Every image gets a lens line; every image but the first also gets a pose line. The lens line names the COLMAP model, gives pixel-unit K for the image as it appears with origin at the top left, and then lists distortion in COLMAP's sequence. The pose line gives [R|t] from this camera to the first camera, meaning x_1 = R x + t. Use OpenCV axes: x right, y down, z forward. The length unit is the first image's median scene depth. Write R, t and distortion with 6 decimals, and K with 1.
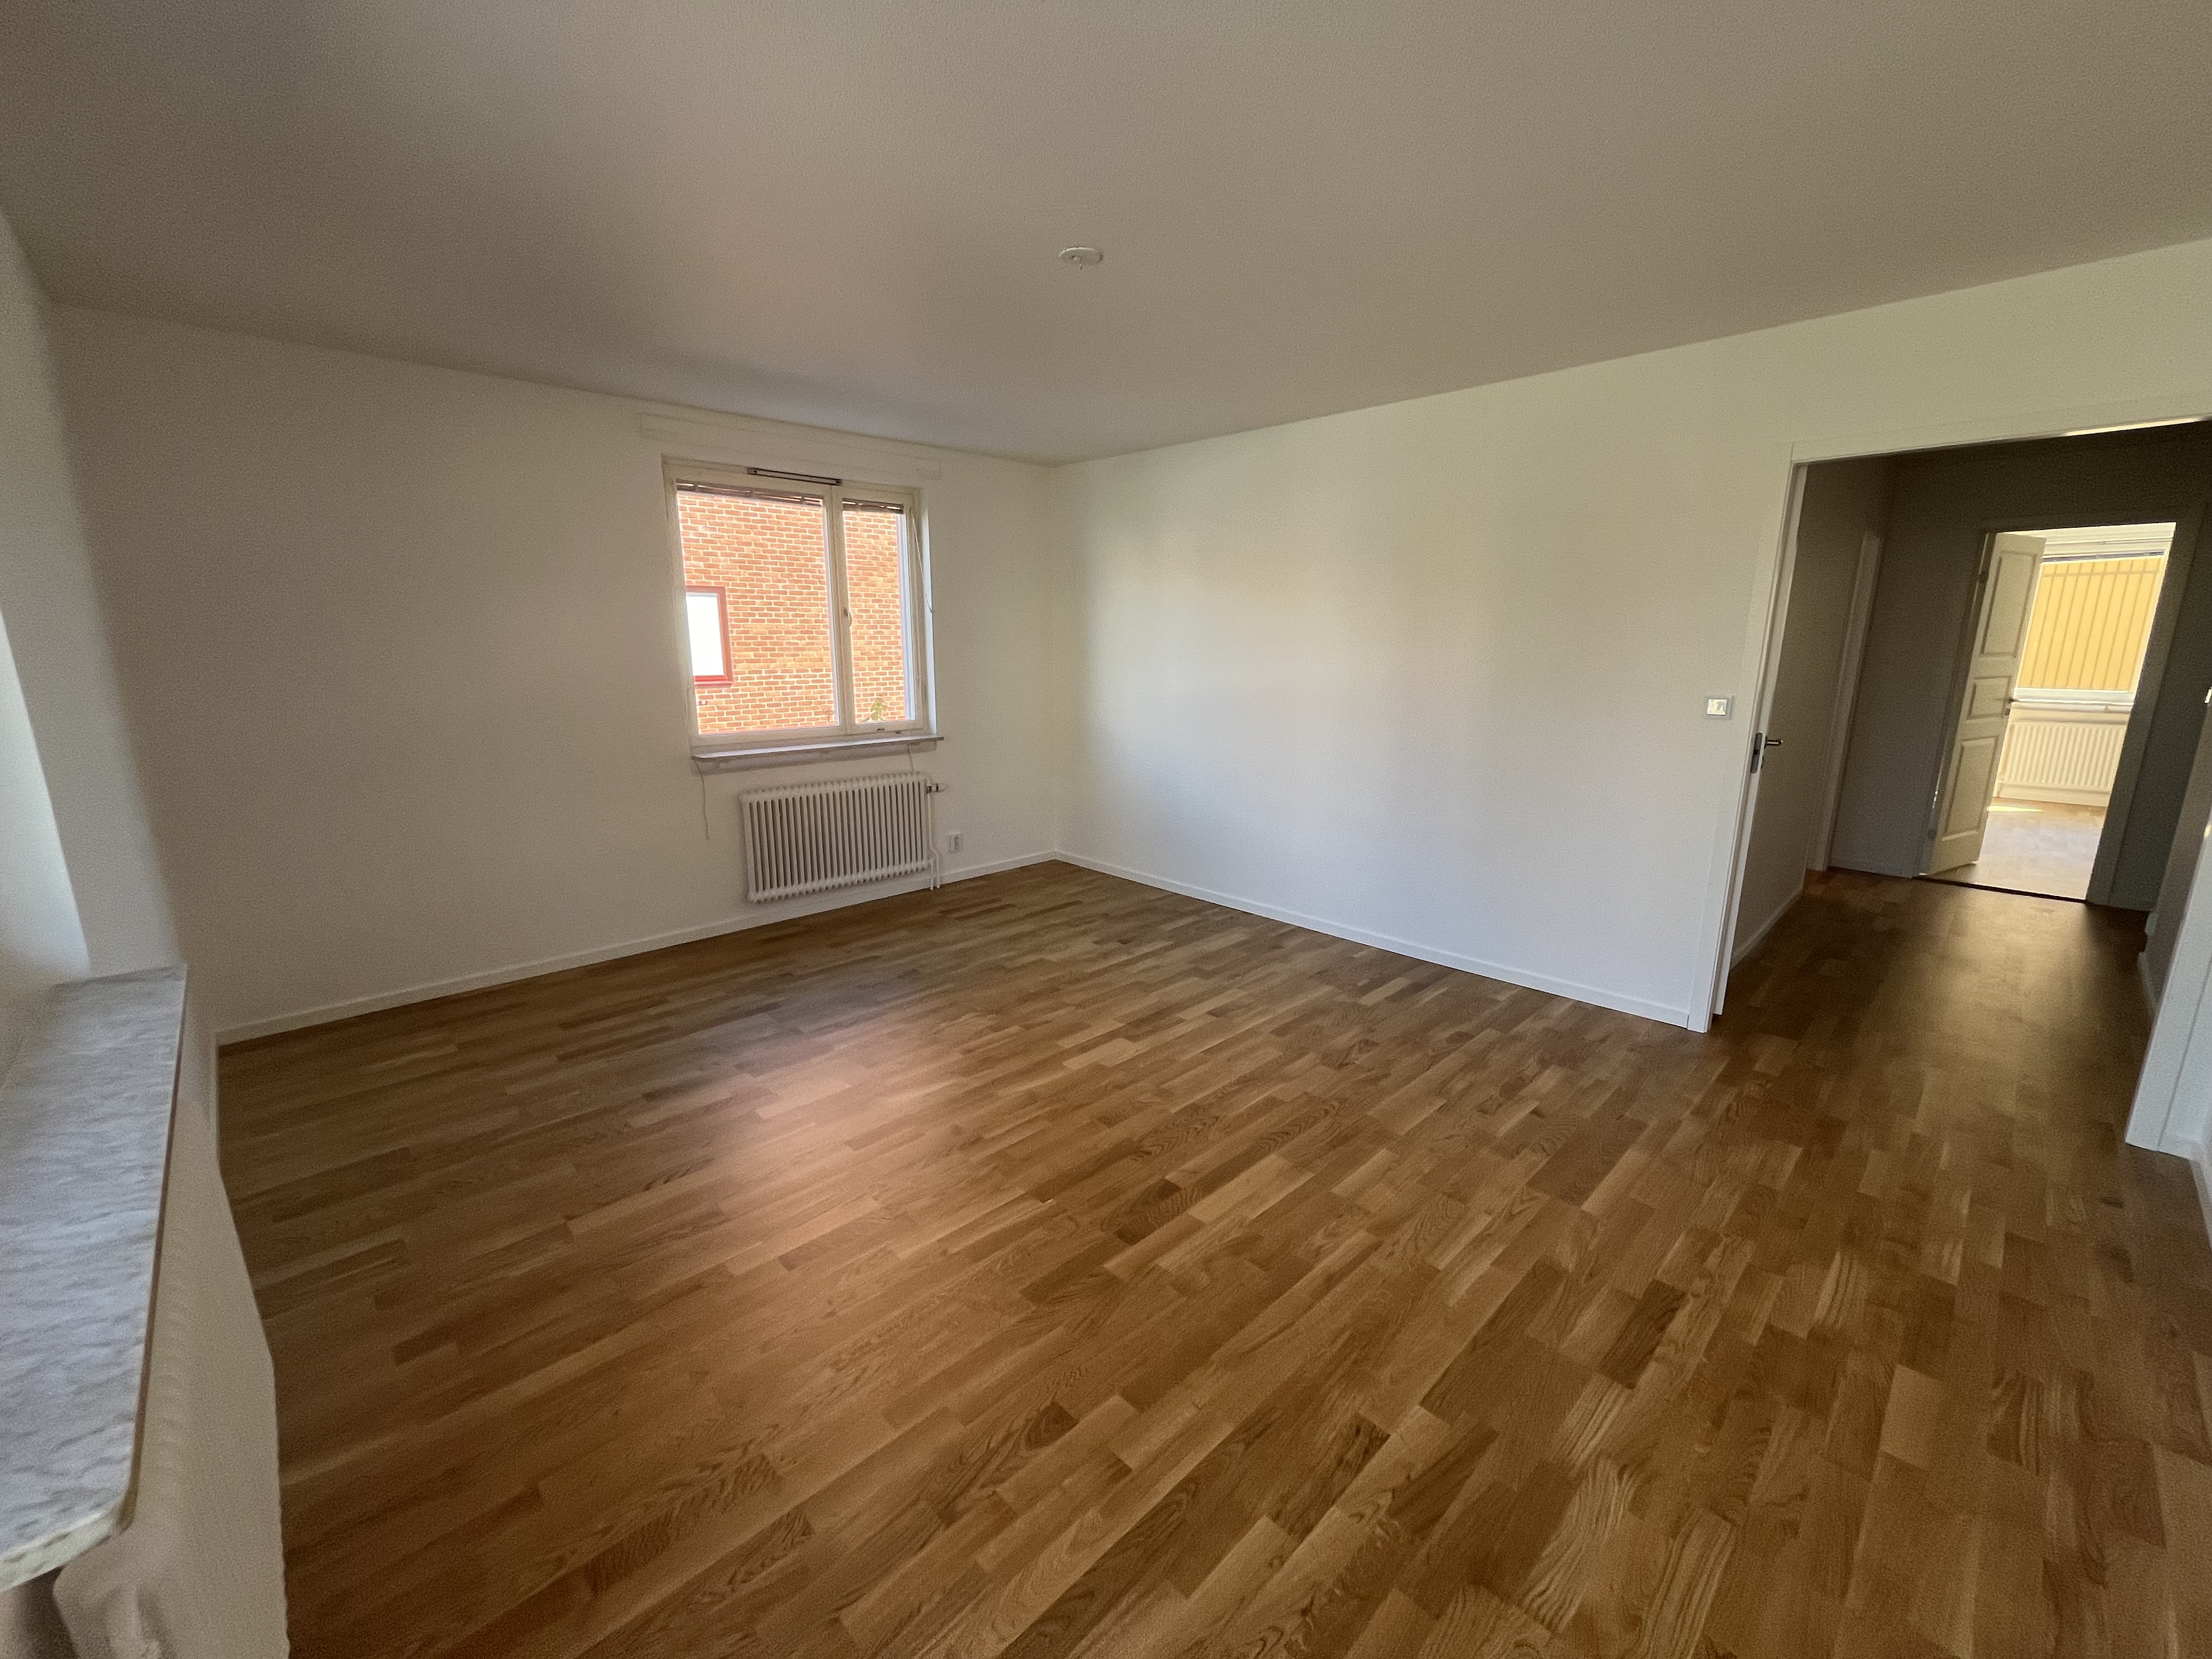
lens RADIAL K [[897.3, 0, 1101.8], [0, 897.3, 831.6], [0, 0, 1]] dist [-0.002716, -0.000459]
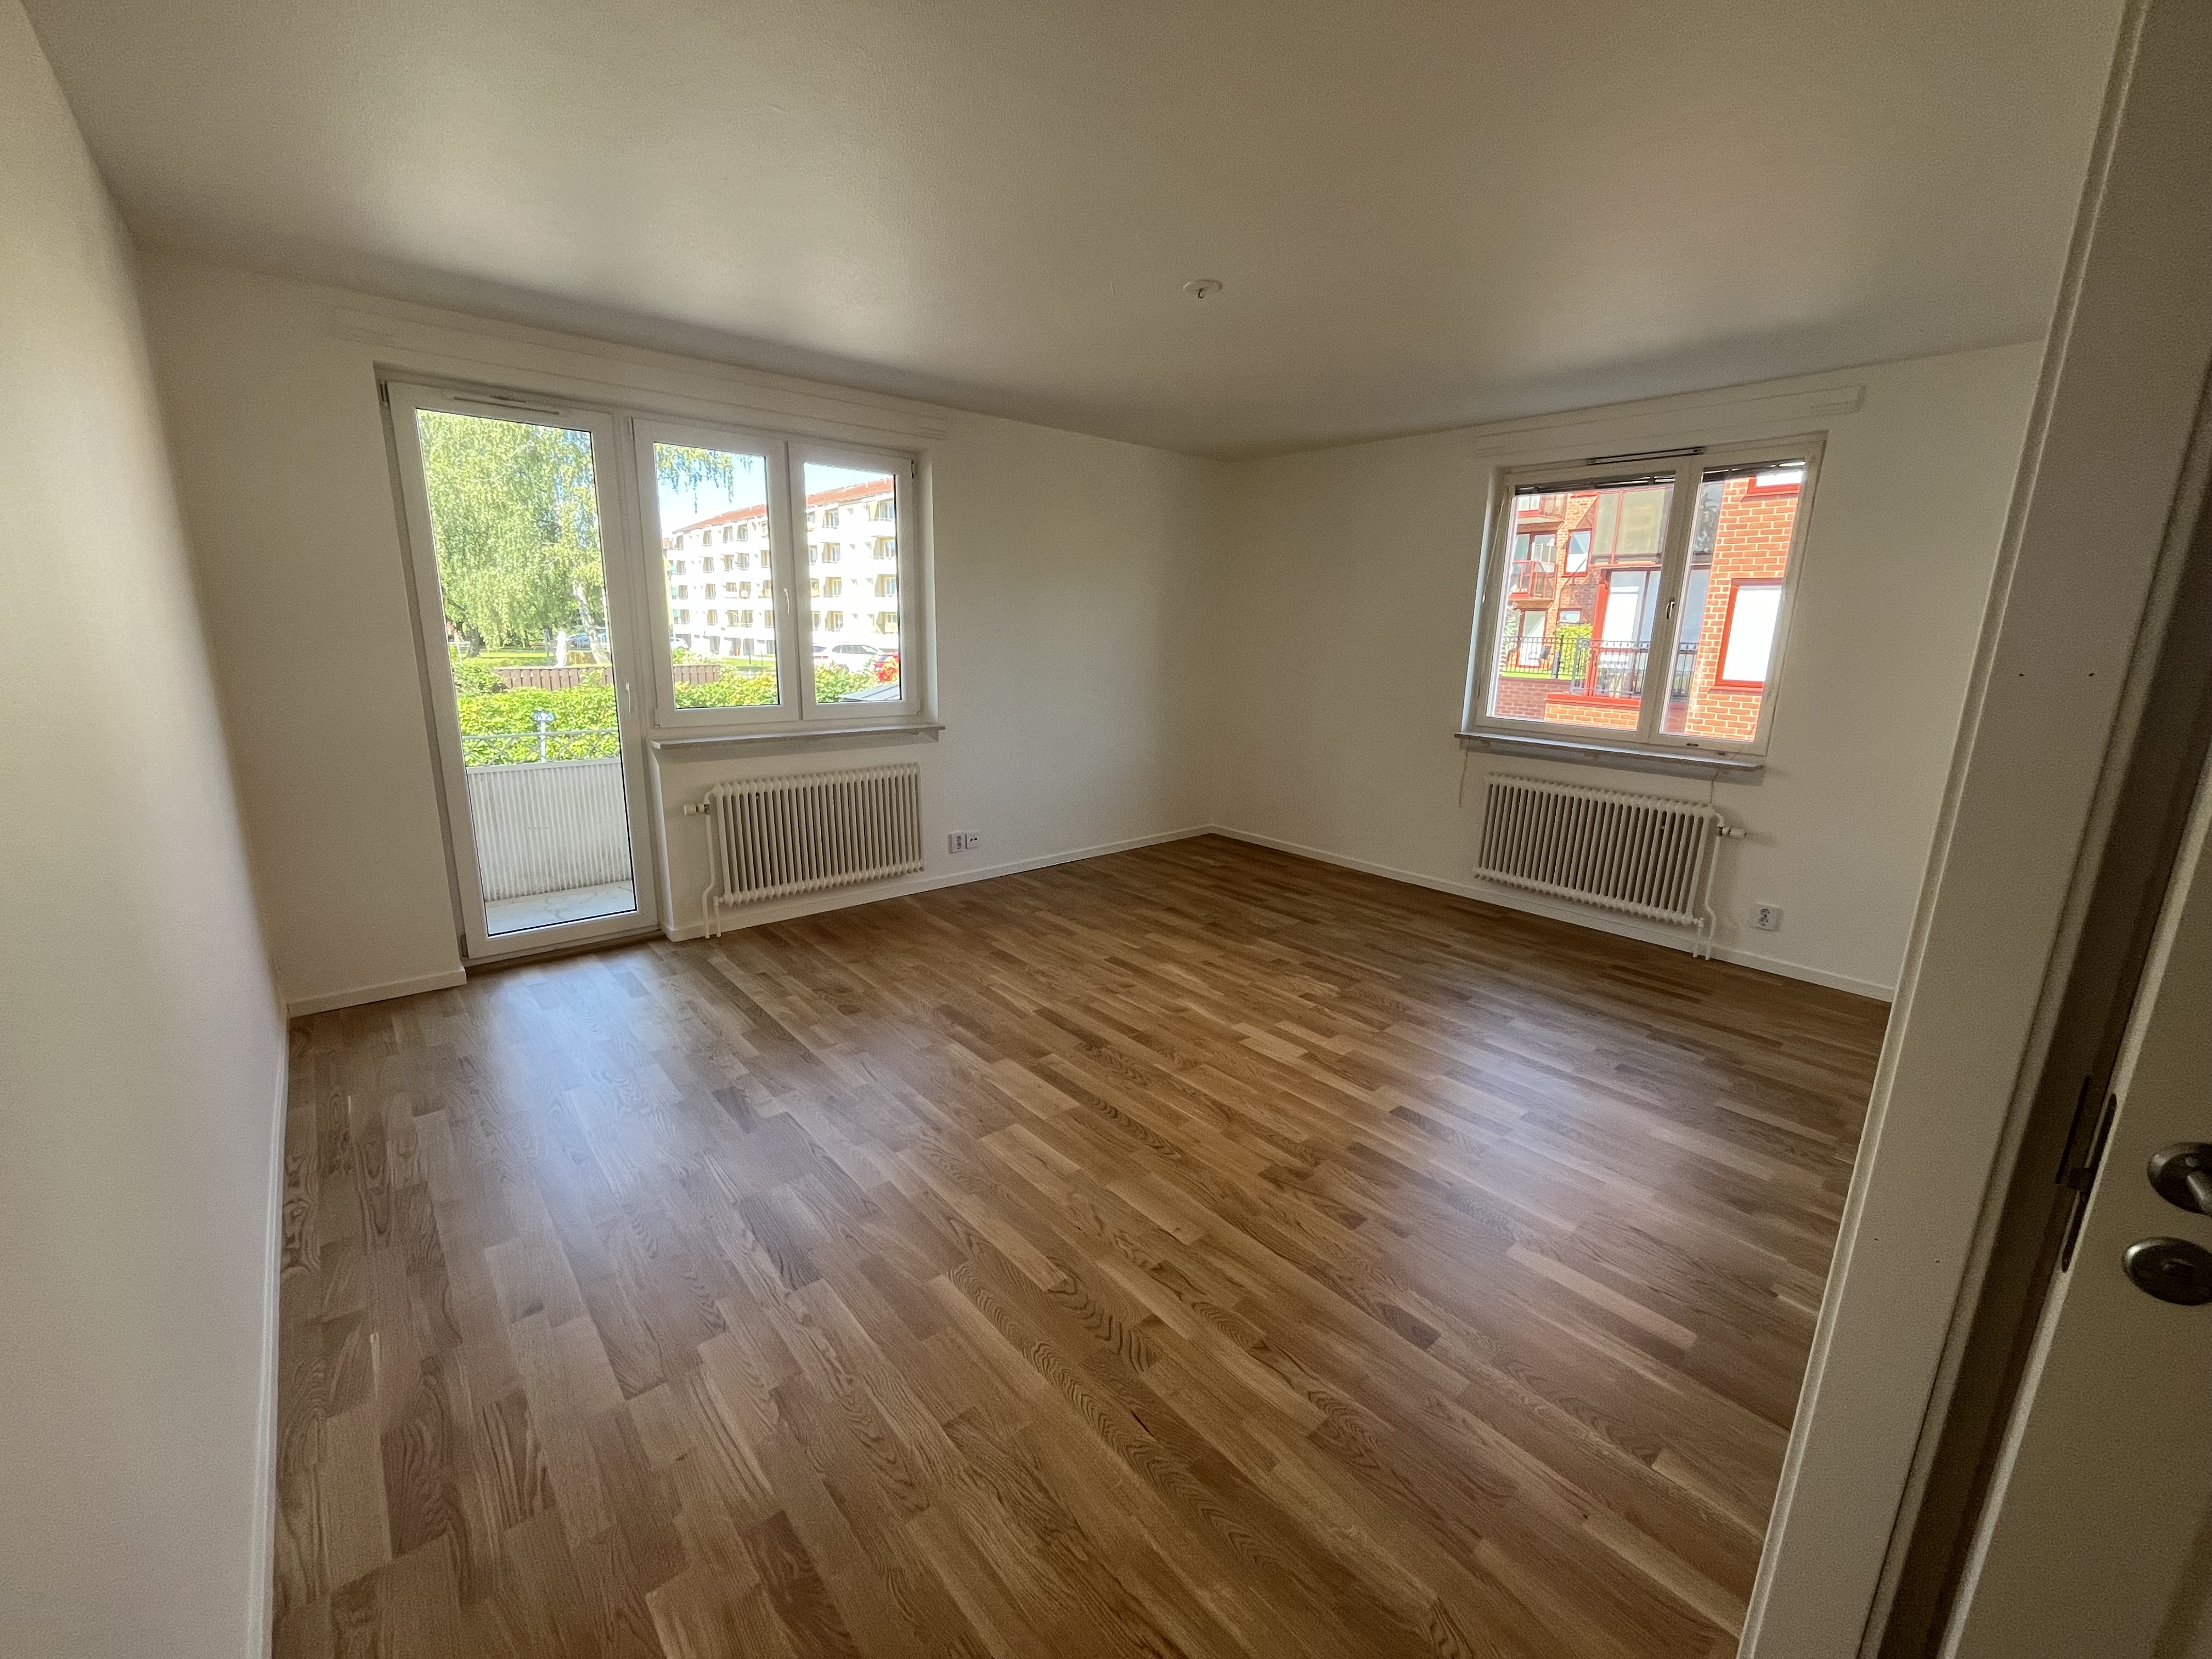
lens RADIAL K [[897.3, 0, 1101.8], [0, 897.3, 831.6], [0, 0, 1]] dist [-0.002716, -0.000459]
pose [[-0.051432, 0.225391, -0.972910, 0.883147], [-0.234029, 0.944352, 0.231147, -0.151235], [0.970868, 0.239577, 0.004178, 0.724460]]
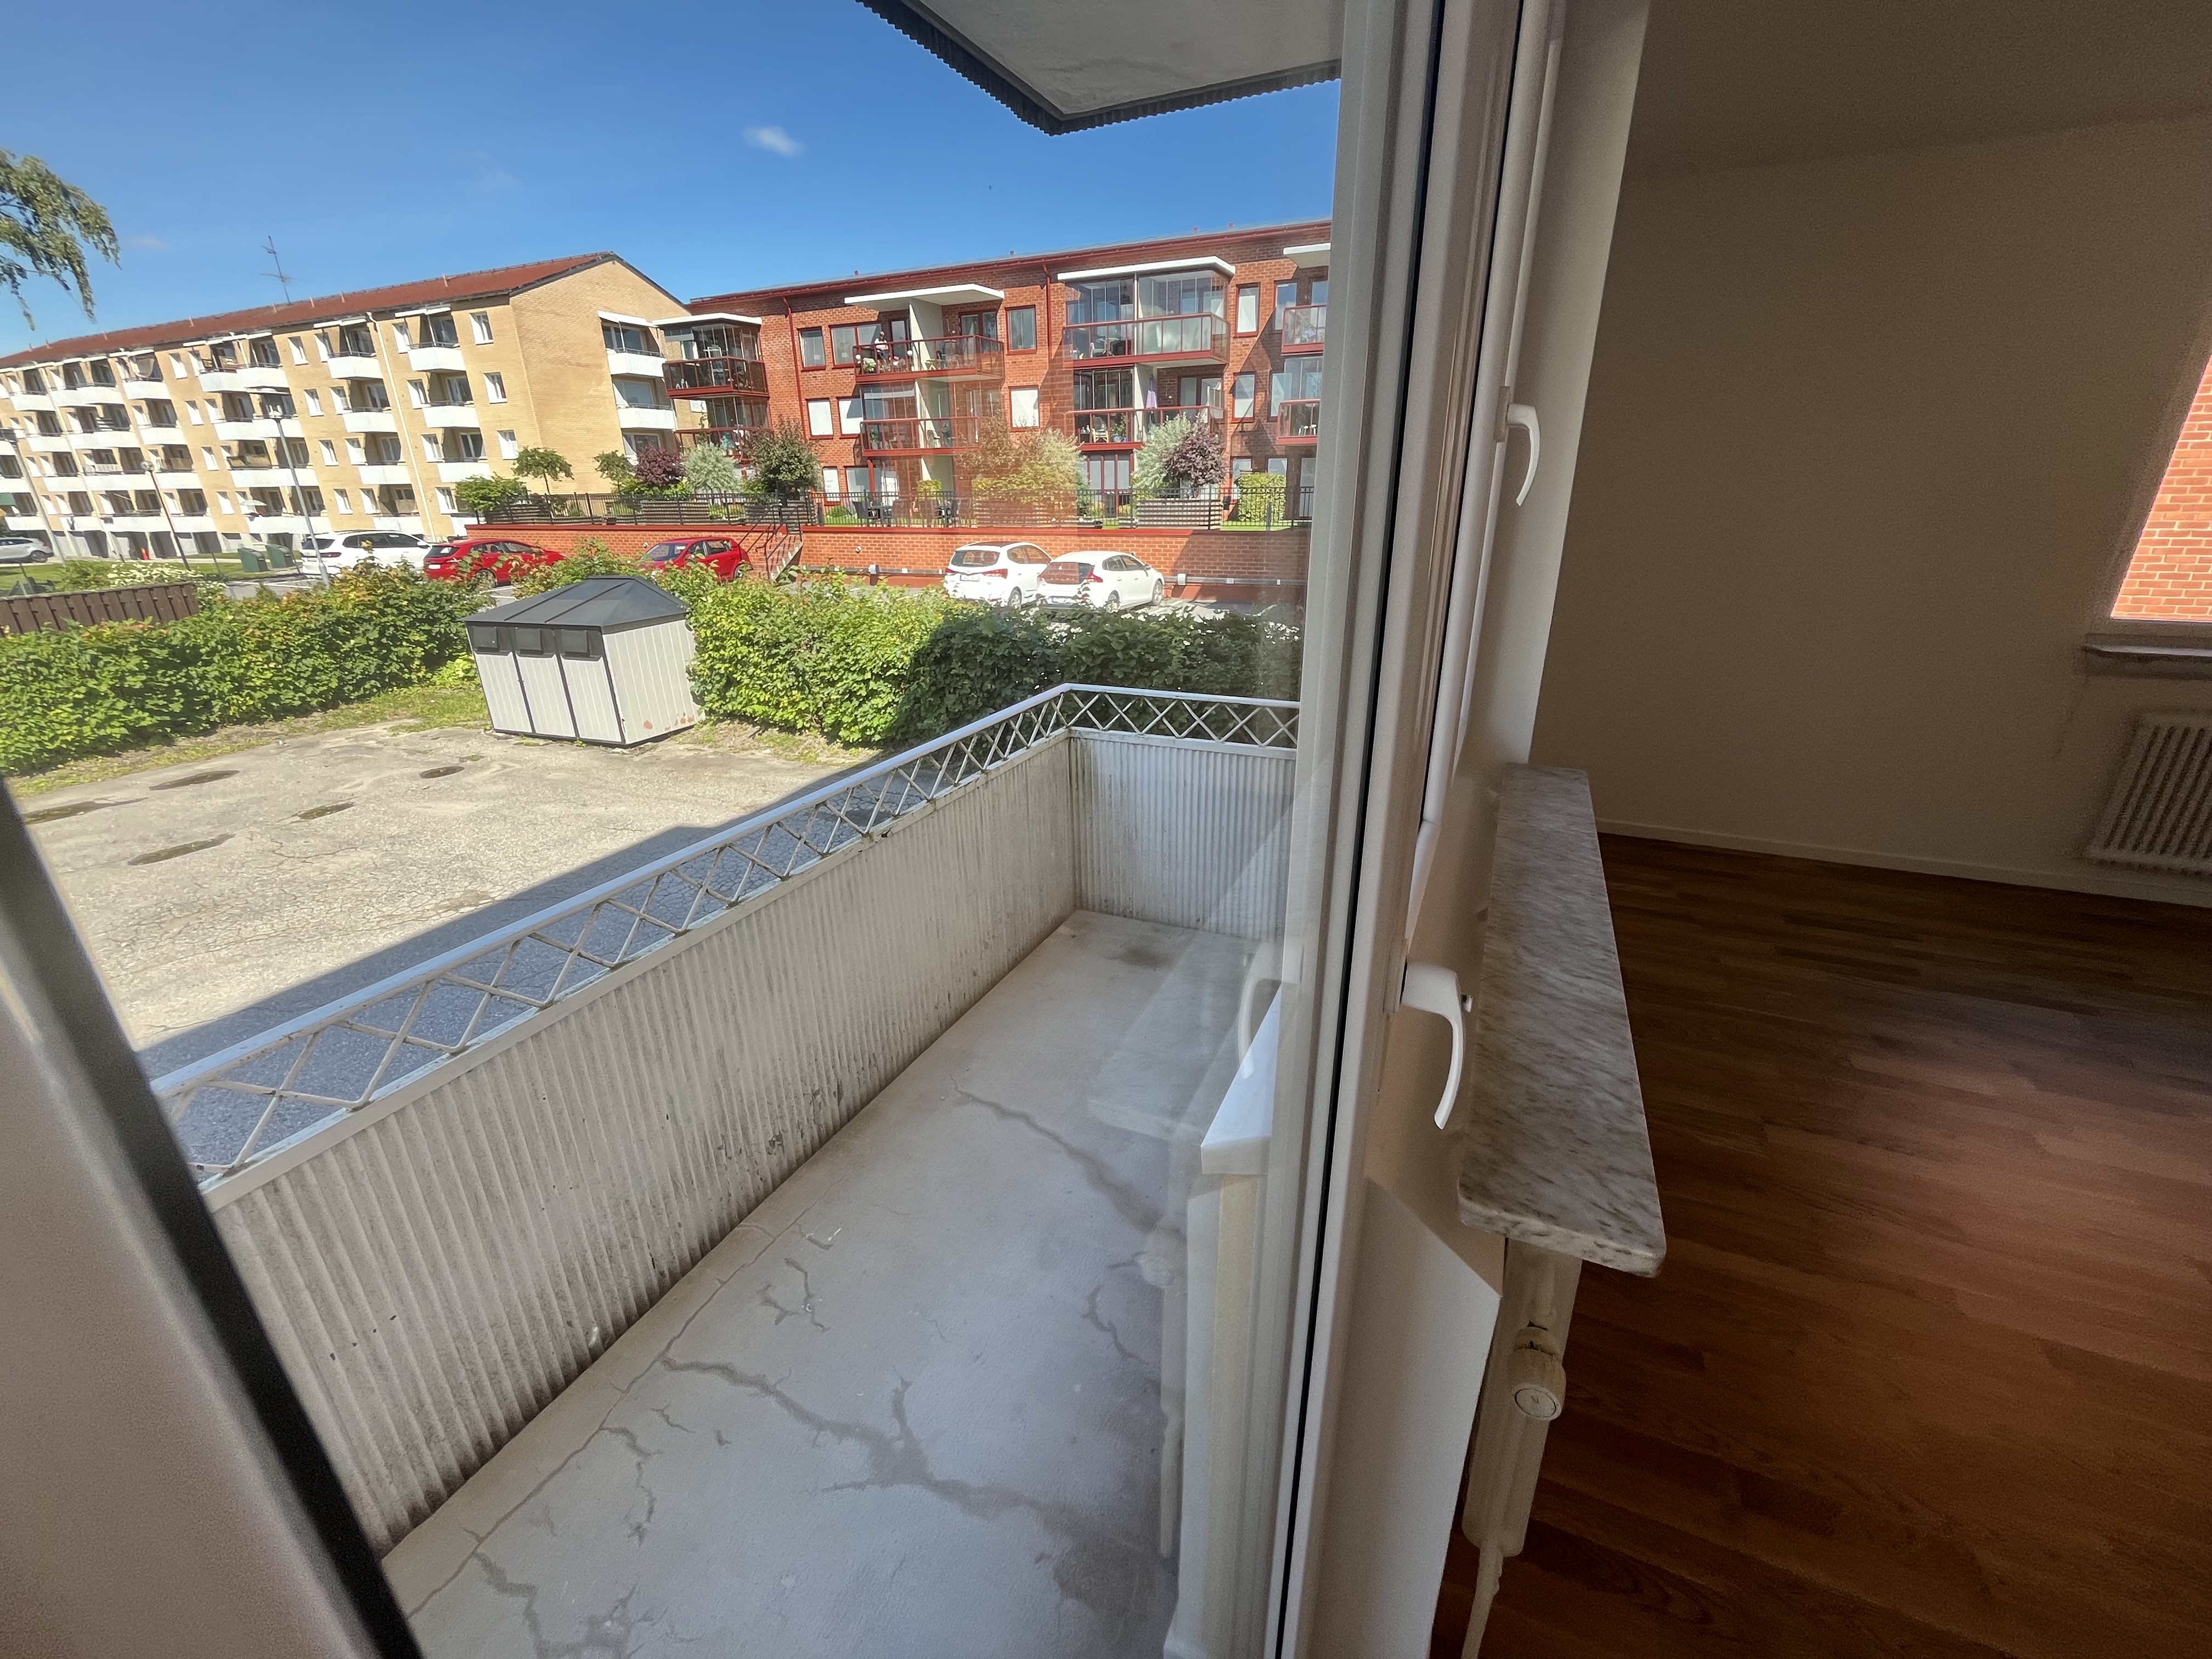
lens RADIAL K [[897.3, 0, 1101.8], [0, 897.3, 831.6], [0, 0, 1]] dist [-0.002716, -0.000459]
pose [[0.370369, 0.332447, -0.867356, -0.086982], [-0.185254, 0.941438, 0.281737, 0.002181], [0.910224, 0.056335, 0.410267, -0.036524]]
